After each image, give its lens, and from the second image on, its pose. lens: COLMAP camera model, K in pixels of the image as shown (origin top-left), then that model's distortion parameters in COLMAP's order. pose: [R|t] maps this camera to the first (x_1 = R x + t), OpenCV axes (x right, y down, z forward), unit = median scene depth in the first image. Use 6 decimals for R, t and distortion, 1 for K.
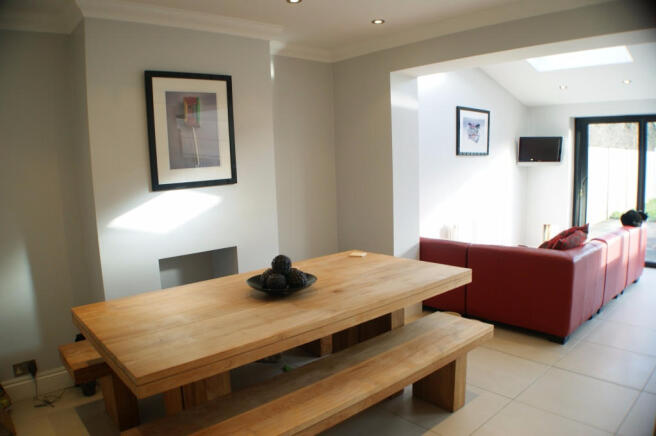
lens RADIAL K [[470.8, 0, 328.0], [0, 470.8, 218.0], [0, 0, 1]] dist [-0.163393, 0.036499]
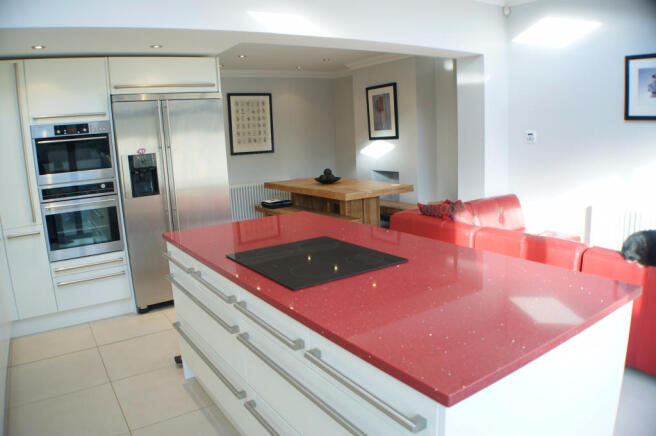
lens RADIAL K [[470.8, 0, 328.0], [0, 470.8, 218.0], [0, 0, 1]] dist [-0.163393, 0.036499]
pose [[-0.138576, 0.210801, -0.967657, 1.826724], [-0.071849, 0.972369, 0.222117, -0.169231], [0.987742, 0.100305, -0.119601, 1.019979]]
